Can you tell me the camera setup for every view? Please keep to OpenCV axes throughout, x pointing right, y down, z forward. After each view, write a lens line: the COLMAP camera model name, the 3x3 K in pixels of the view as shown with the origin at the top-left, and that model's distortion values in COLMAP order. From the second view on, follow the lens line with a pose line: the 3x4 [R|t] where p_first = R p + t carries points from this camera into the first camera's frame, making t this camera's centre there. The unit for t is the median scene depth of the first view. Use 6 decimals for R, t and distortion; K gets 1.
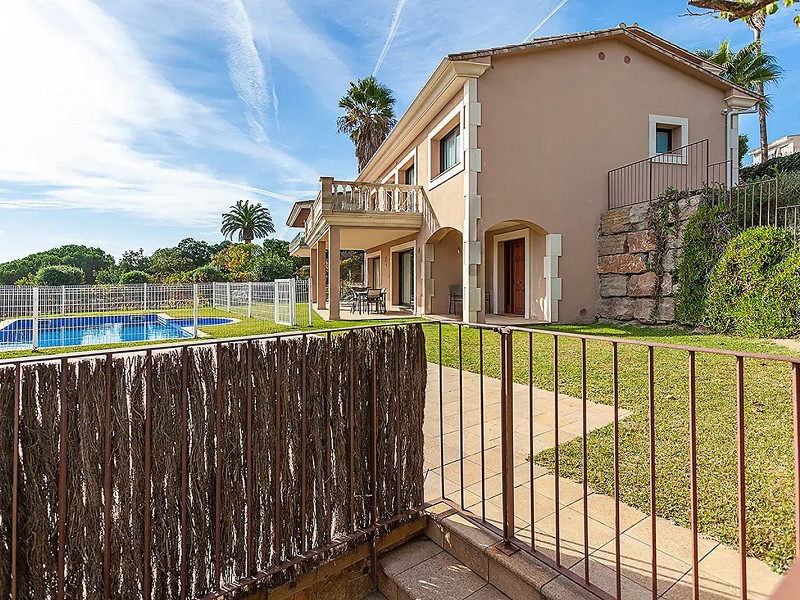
lens RADIAL K [[445.1, 0, 390.5], [0, 445.1, 279.7], [0, 0, 1]] dist [-0.005047, 0.000811]
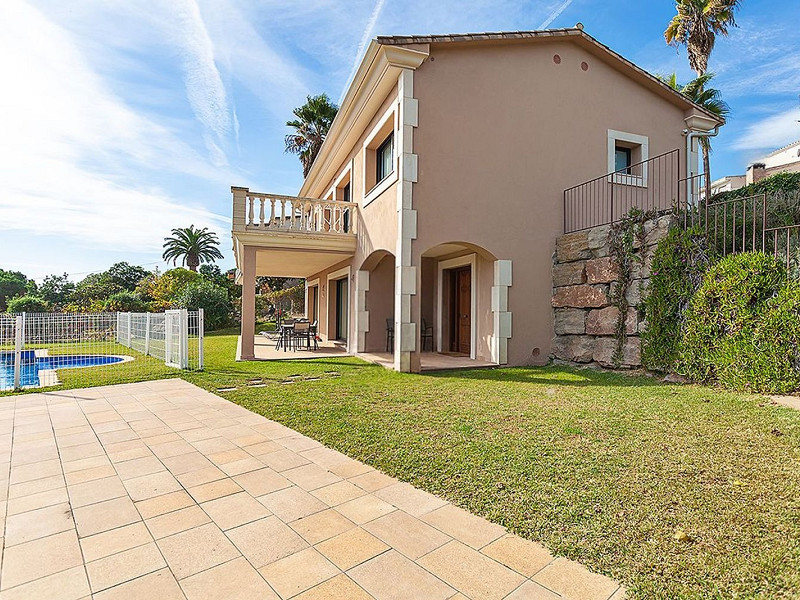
lens RADIAL K [[441.1, 0, 405.7], [0, 441.1, 299.3], [0, 0, 1]] dist [0.004873, 0.000566]
pose [[0.993282, 0.011506, 0.115143, 0.085330], [-0.008797, 0.999673, -0.024009, -0.006000], [-0.115382, 0.022835, 0.993059, 0.183454]]
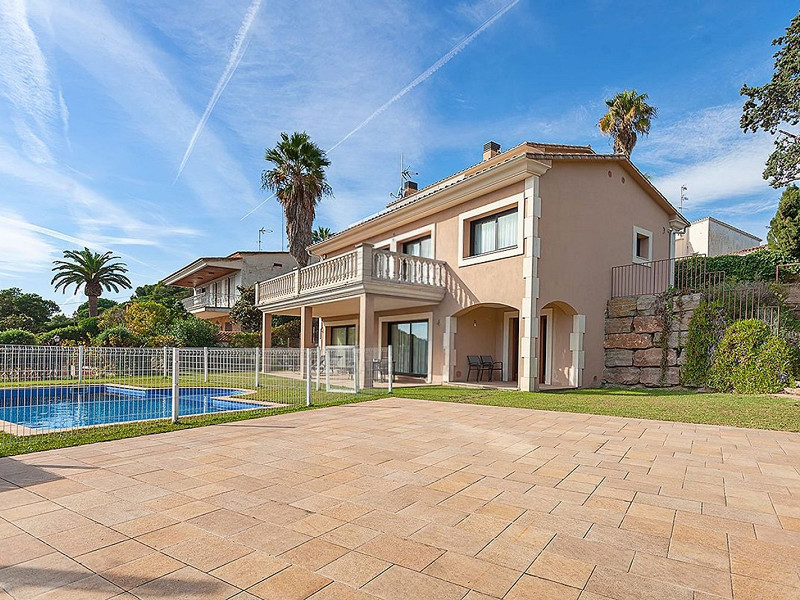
lens RADIAL K [[456.6, 0, 420.0], [0, 456.6, 358.7], [0, 0, 1]] dist [-0.000775, 0.000119]
pose [[0.920215, 0.014896, 0.391130, -0.513398], [-0.021669, 0.999682, 0.012908, 0.011152], [-0.390813, -0.020354, 0.920245, 0.019712]]
